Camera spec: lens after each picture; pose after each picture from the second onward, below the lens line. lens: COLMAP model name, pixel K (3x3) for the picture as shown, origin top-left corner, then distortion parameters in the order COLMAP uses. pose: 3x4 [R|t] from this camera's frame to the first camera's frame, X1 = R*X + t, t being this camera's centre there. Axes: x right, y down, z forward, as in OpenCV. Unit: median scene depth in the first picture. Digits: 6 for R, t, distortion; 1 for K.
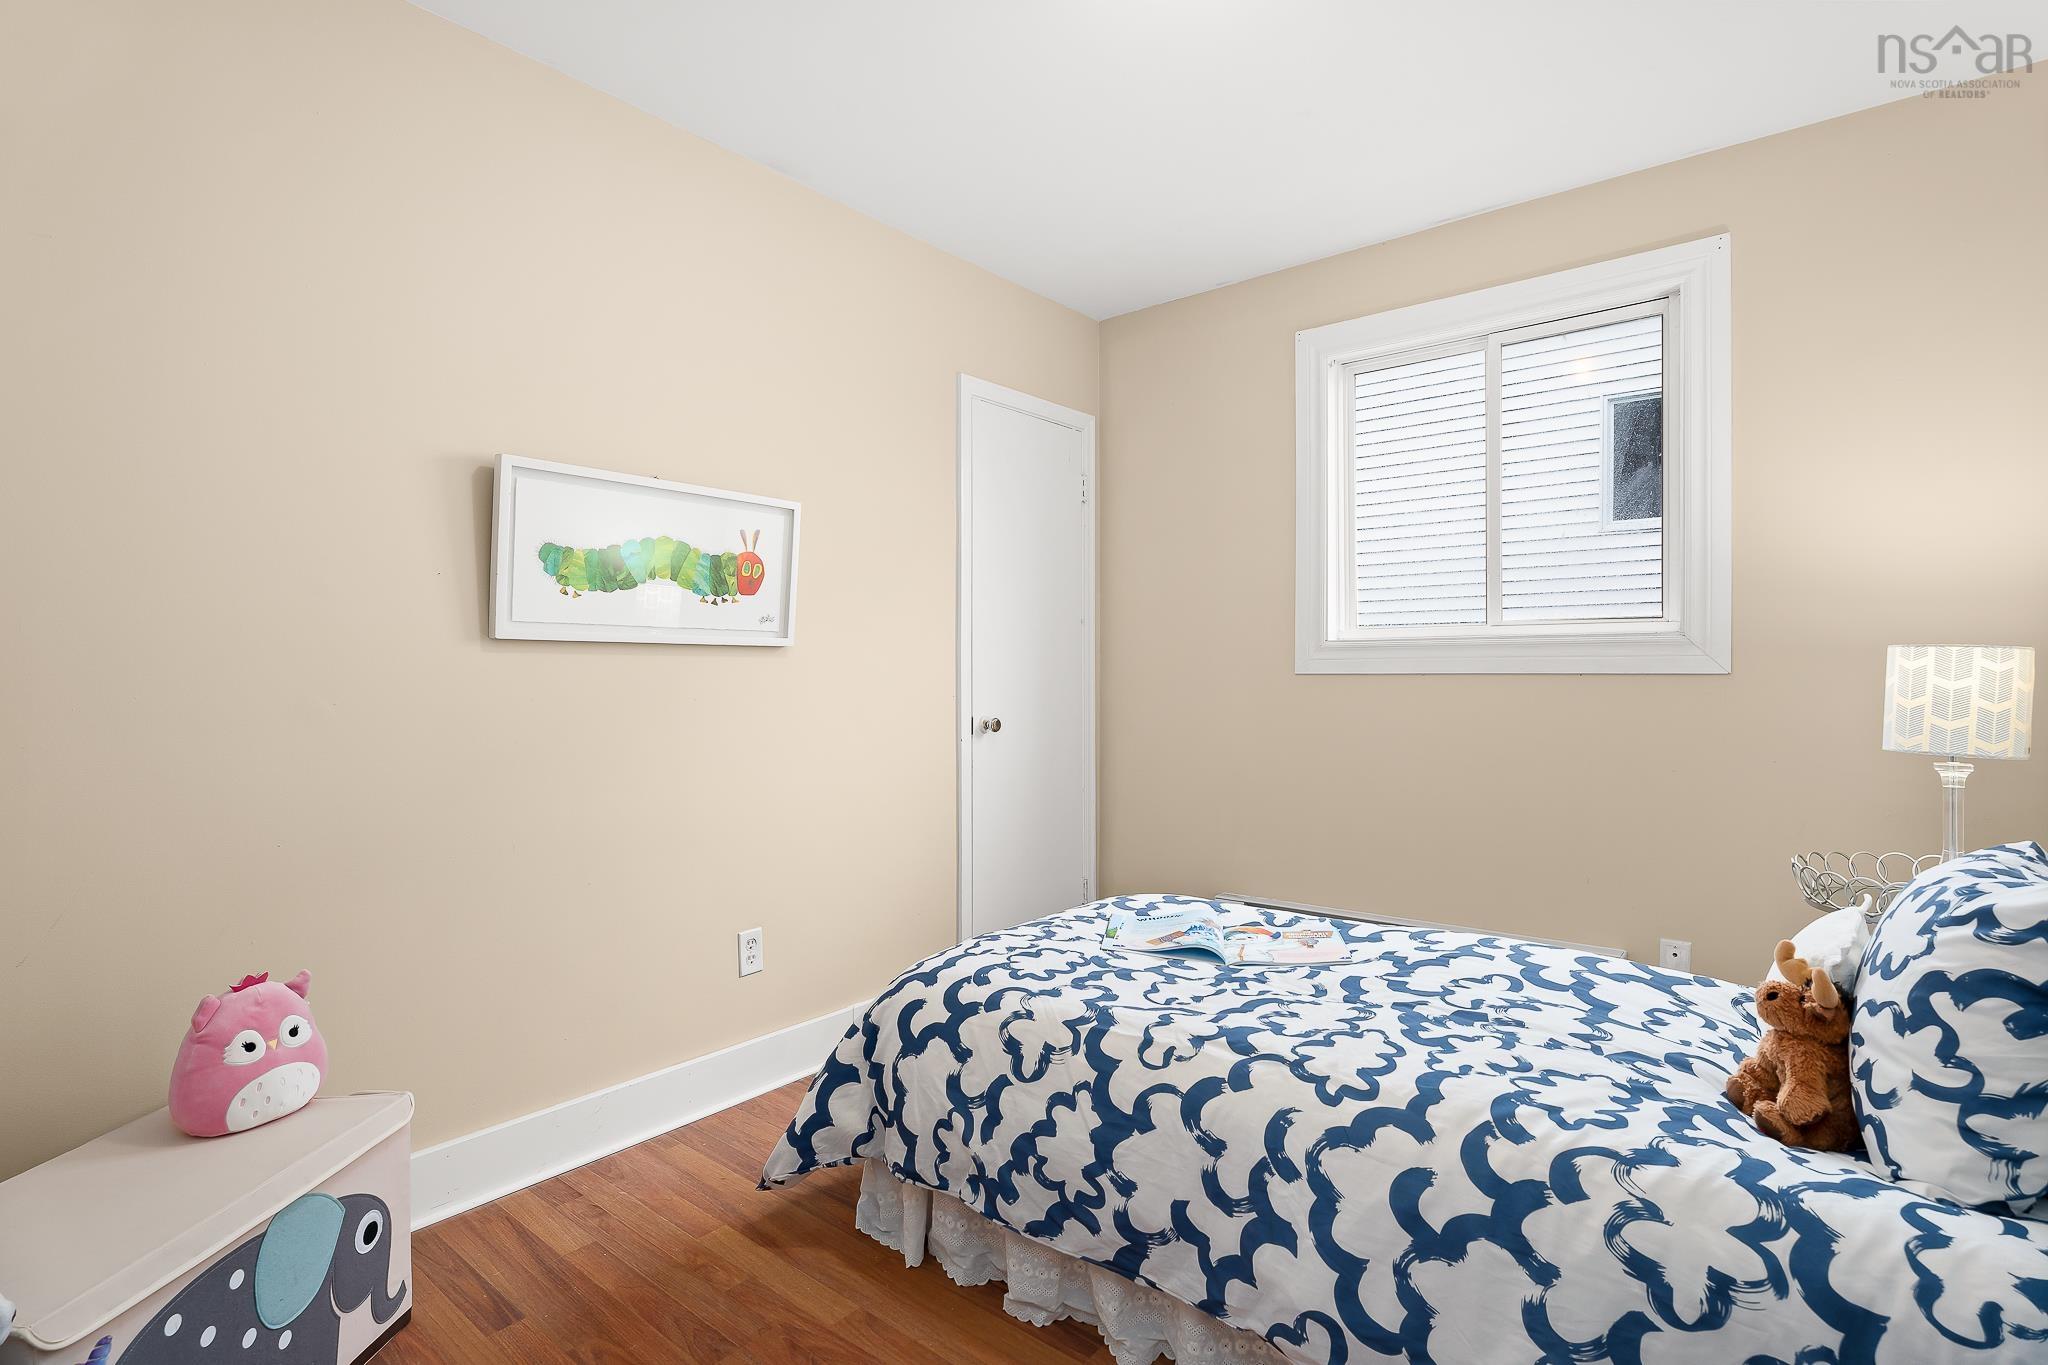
lens RADIAL K [[1004.0, 0, 1016.1], [0, 1004.0, 675.3], [0, 0, 1]] dist [-0.015027, 0.001982]
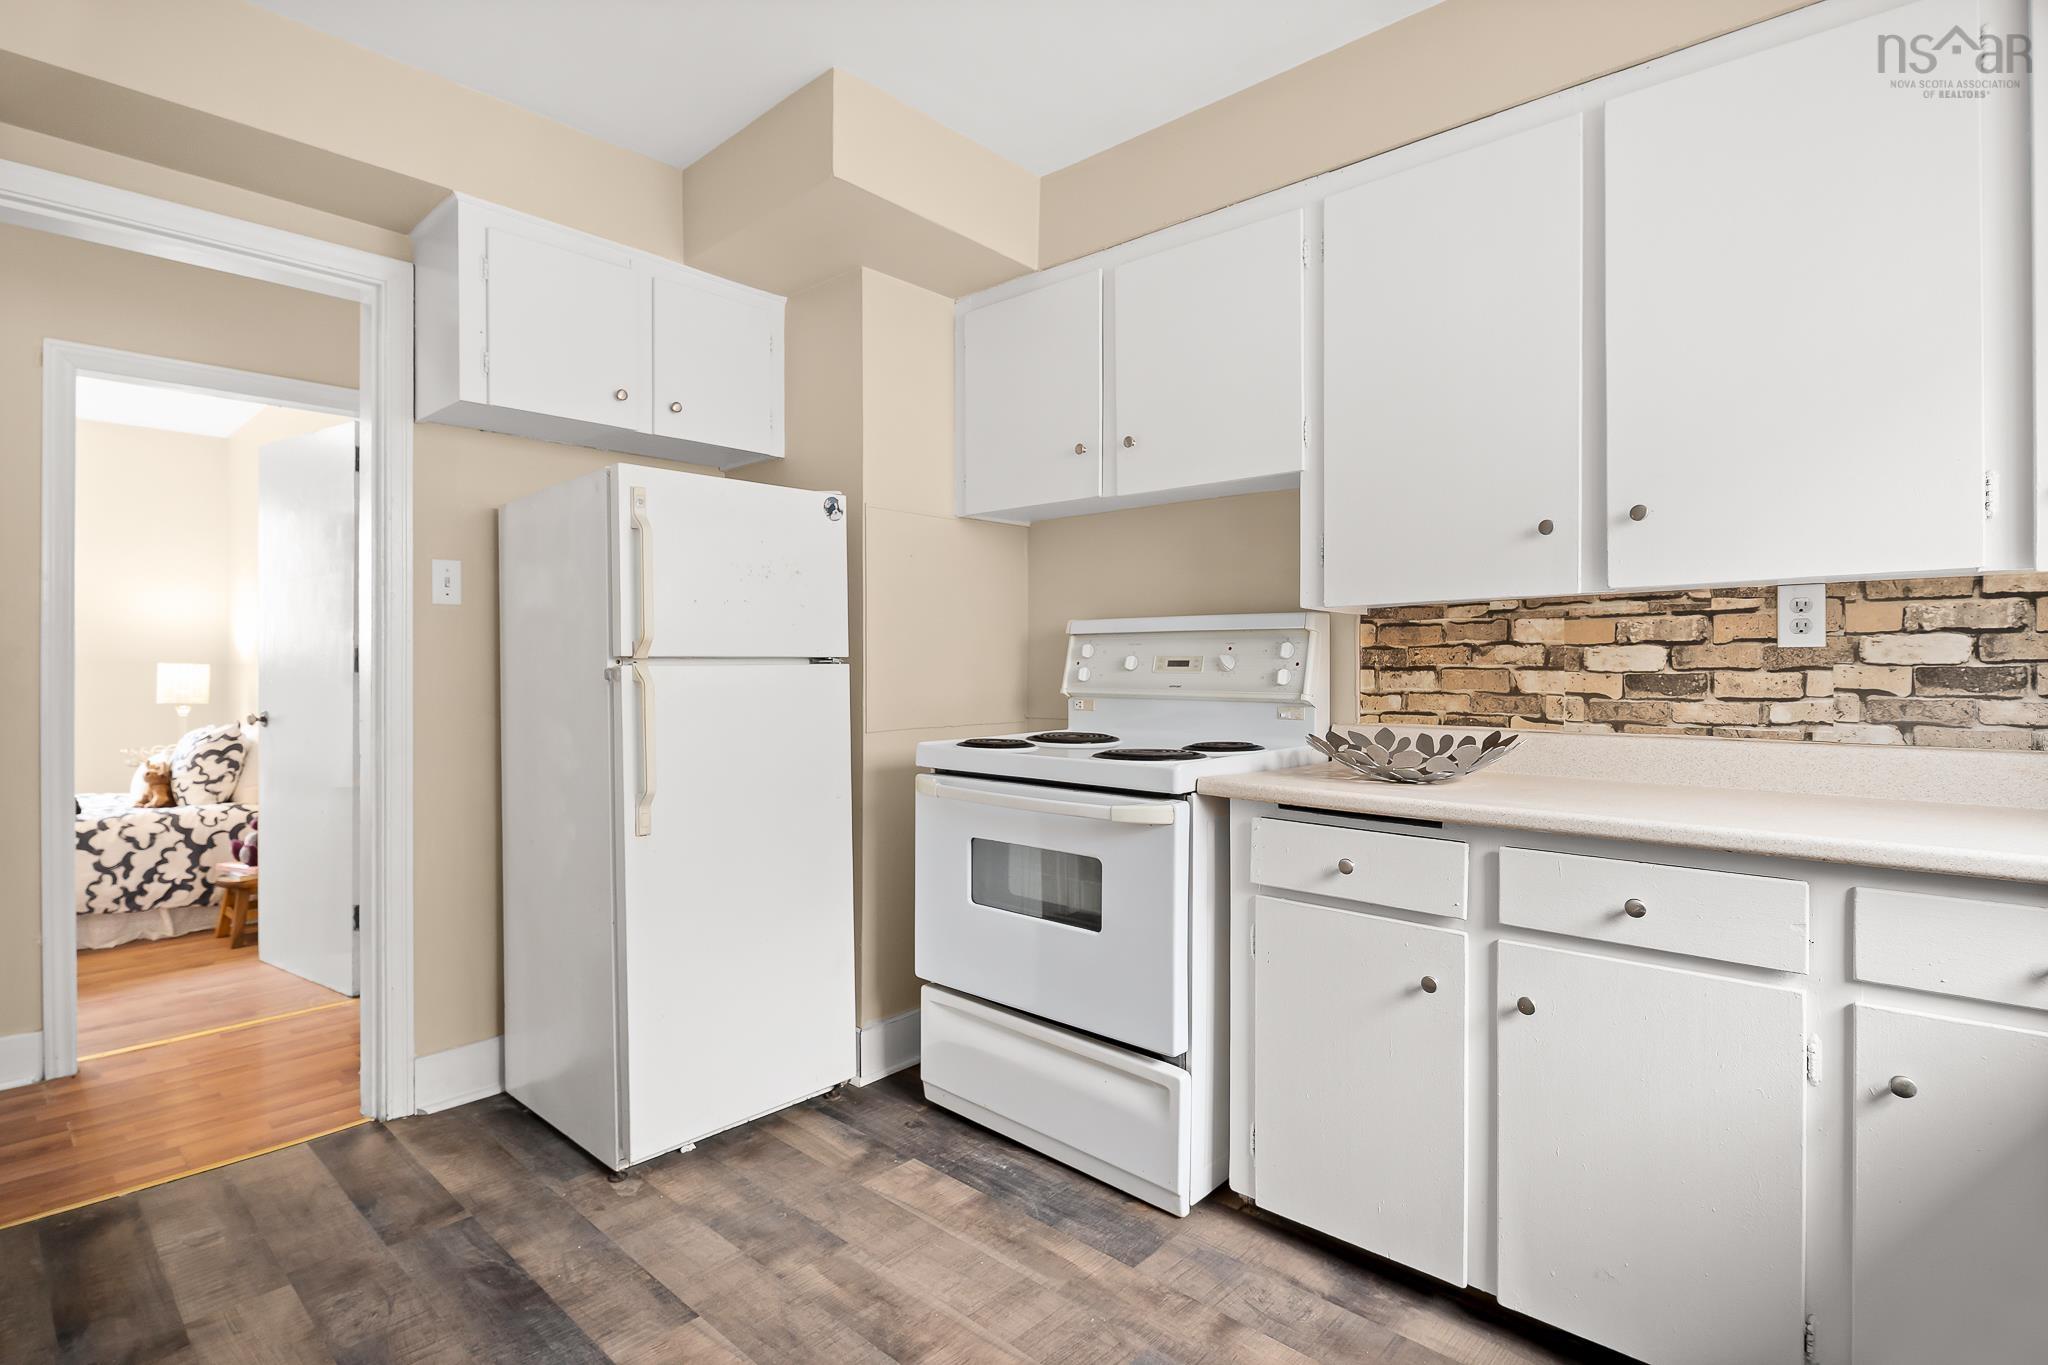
lens RADIAL K [[1004.0, 0, 1015.6], [0, 1004.0, 666.2], [0, 0, 1]] dist [-0.015027, 0.001982]
pose [[0.052987, -0.006501, 0.998574, -2.074743], [0.007698, 0.999952, 0.006101, -0.025614], [-0.998566, 0.007364, 0.053034, -1.788512]]
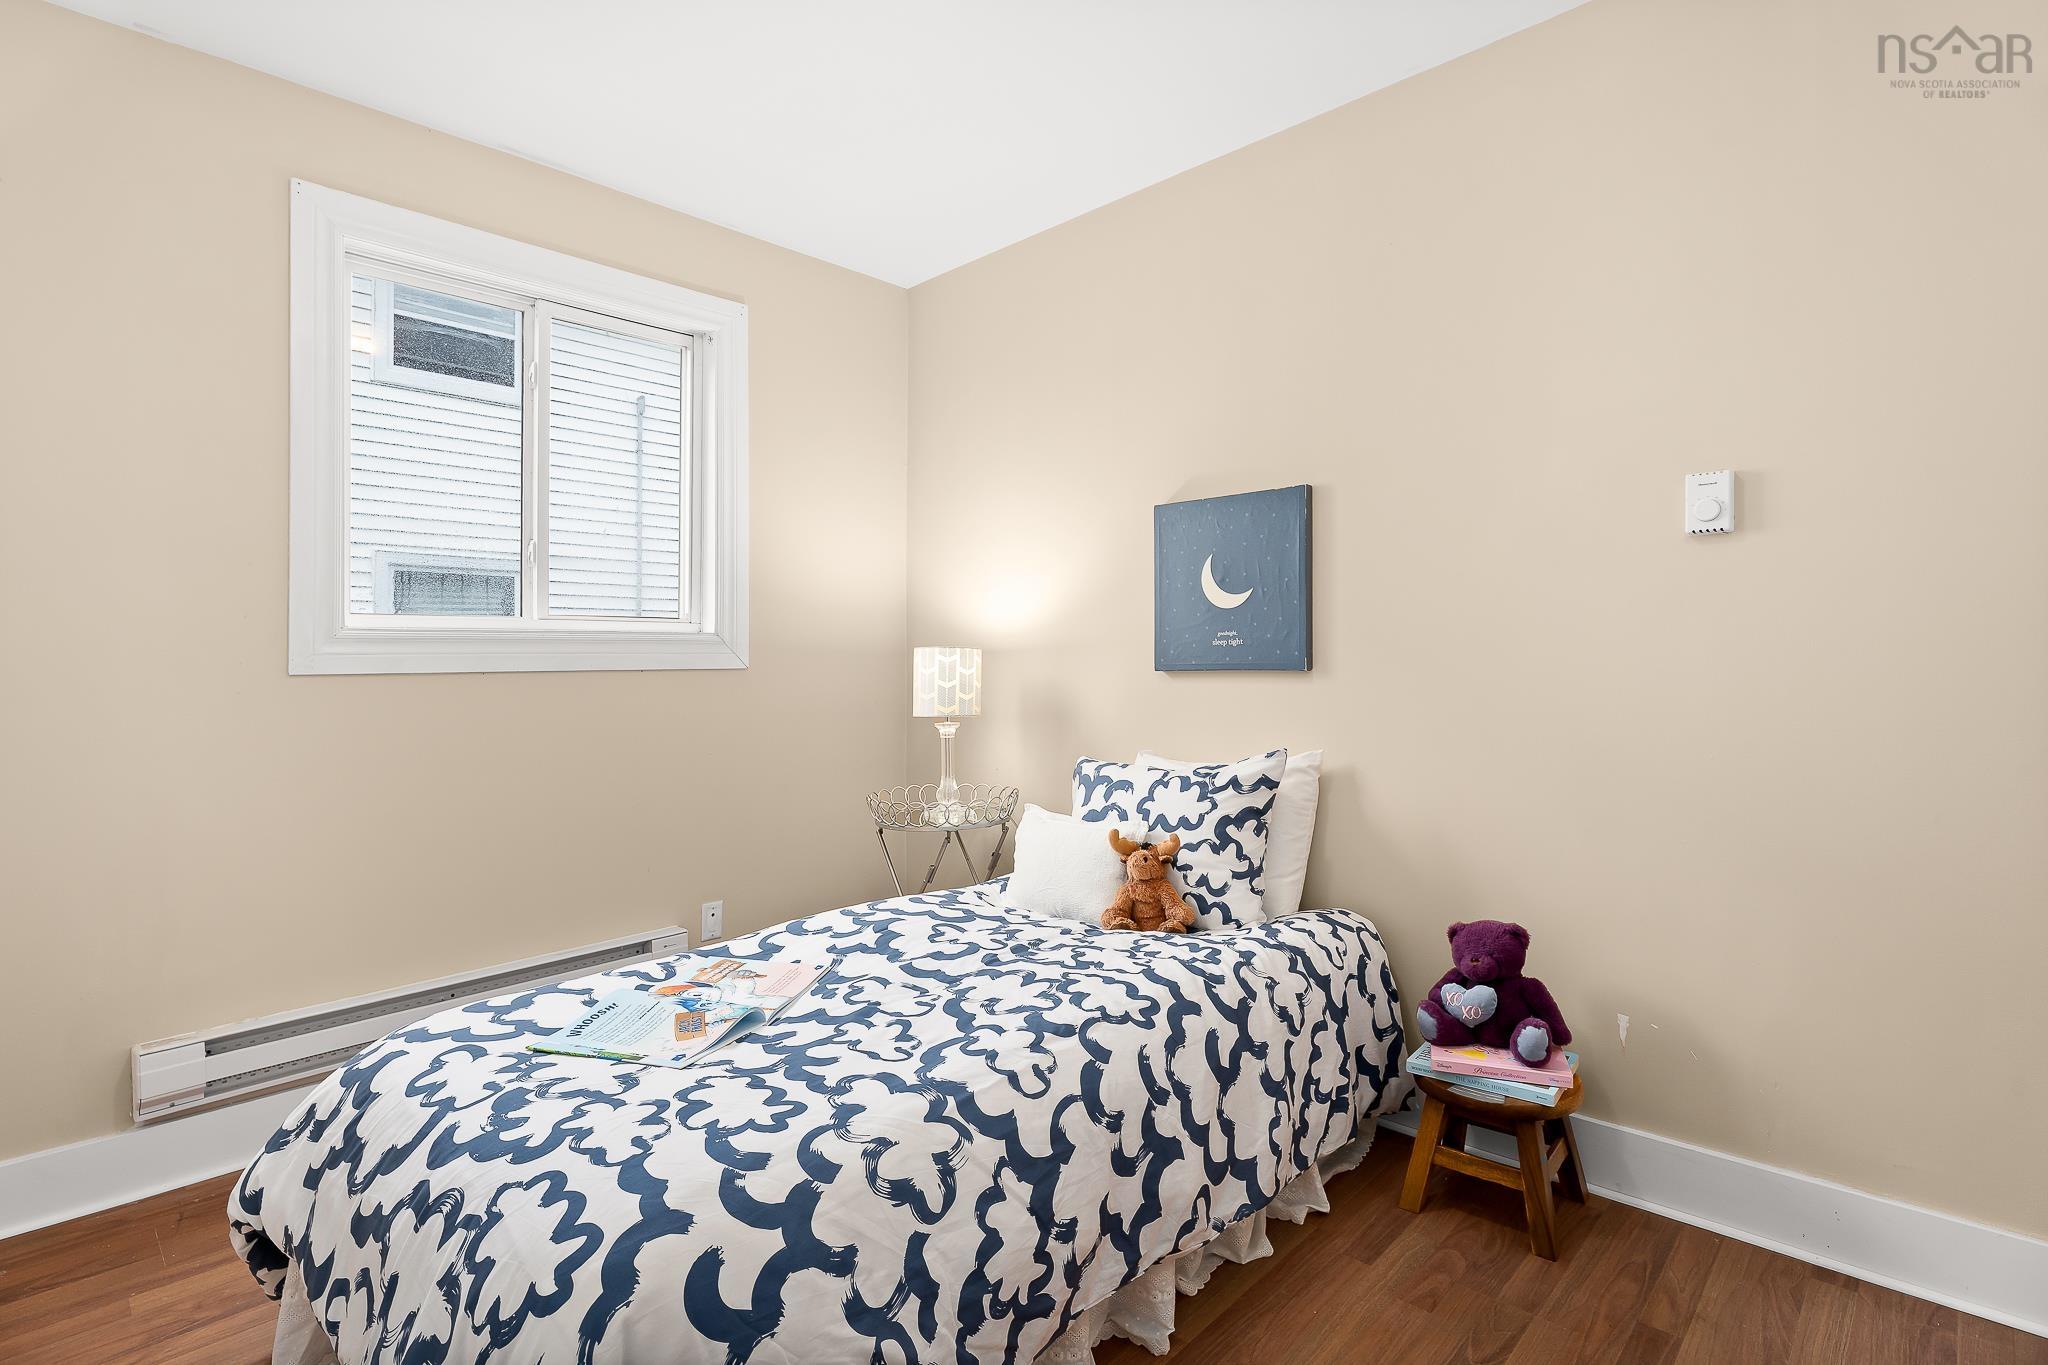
lens RADIAL K [[1004.0, 0, 1024.4], [0, 1004.0, 667.8], [0, 0, 1]] dist [-0.015027, 0.001982]
pose [[0.052575, -0.000924, 0.998617, -0.789368], [0.016933, 0.999857, 0.000033, 0.004360], [-0.998473, 0.016908, 0.052583, 0.982572]]
